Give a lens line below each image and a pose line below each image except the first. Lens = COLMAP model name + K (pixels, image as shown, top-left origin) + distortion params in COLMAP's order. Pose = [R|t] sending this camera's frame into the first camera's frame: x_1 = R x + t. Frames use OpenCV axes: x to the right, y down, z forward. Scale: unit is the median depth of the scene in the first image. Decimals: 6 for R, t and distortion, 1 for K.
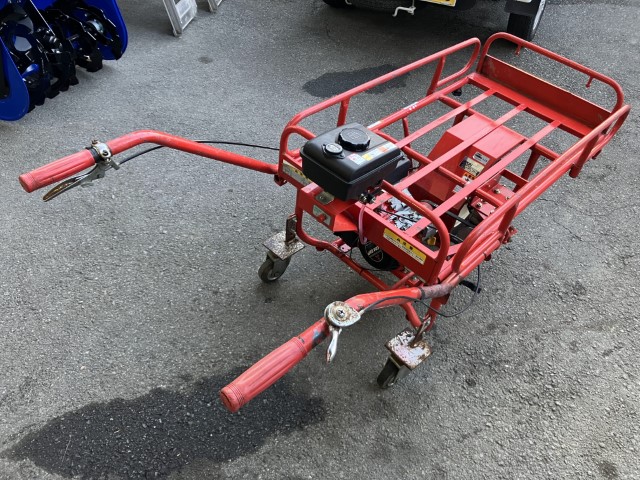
lens RADIAL K [[516.2, 0, 311.9], [0, 516.2, 238.8], [0, 0, 1]] dist [0.001090, 0.008286]
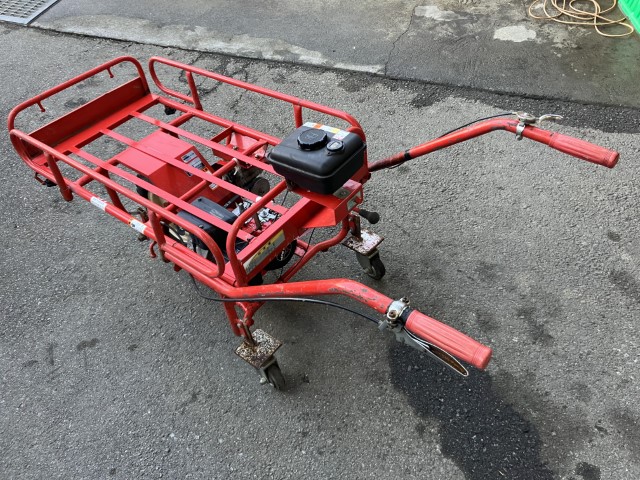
lens RADIAL K [[529.7, 0, 322.8], [0, 529.7, 238.4], [0, 0, 1]] dist [0.004773, 0.002657]
pose [[-0.114804, -0.748602, 0.653005, -0.578323], [0.768208, 0.349867, 0.536144, -0.505647], [-0.629823, 0.563195, 0.534916, 0.372154]]
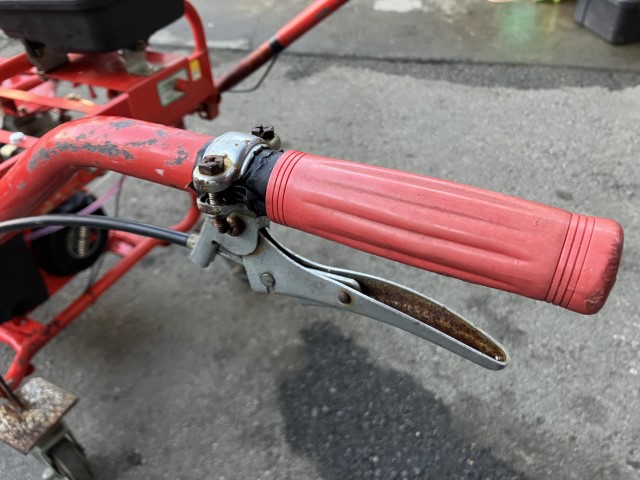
lens RADIAL K [[540.0, 0, 318.1], [0, 540.0, 237.6], [0, 0, 1]] dist [-0.002991, -0.012340]
pose [[-0.307337, -0.658124, 0.687326, -0.407335], [0.689228, 0.344068, 0.637638, -0.193810], [-0.656131, 0.669694, 0.347853, 0.608990]]
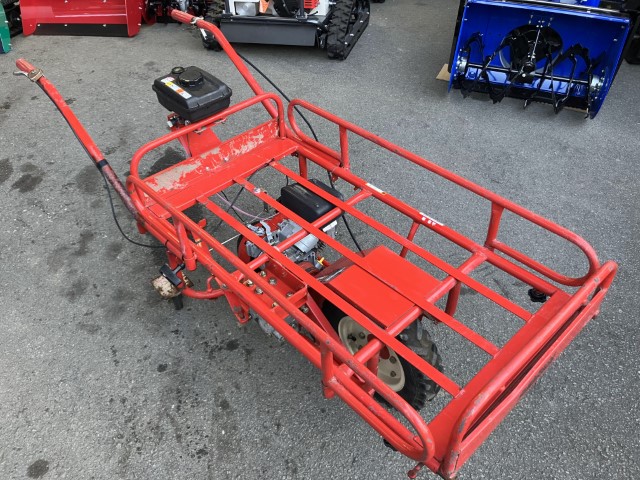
lens RADIAL K [[529.7, 0, 322.8], [0, 529.7, 238.4], [0, 0, 1]] dist [0.004773, 0.002657]
pose [[-0.039983, 0.580569, -0.813229, 1.038227], [-0.680600, 0.580057, 0.447569, -0.583144], [0.731564, 0.571379, 0.371942, 0.713031]]
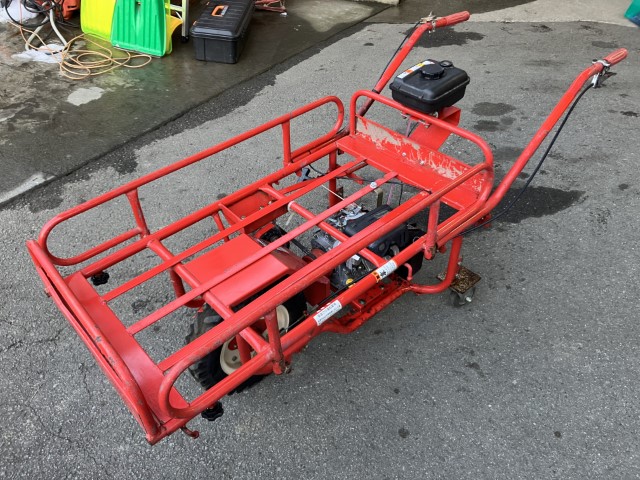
lens RADIAL K [[516.2, 0, 311.9], [0, 516.2, 238.8], [0, 0, 1]] dist [0.001090, 0.008286]
pose [[-0.995106, -0.098260, -0.010400, 0.273573], [-0.018393, 0.080791, 0.996561, -1.089484], [-0.097082, 0.991876, -0.082203, 1.147349]]
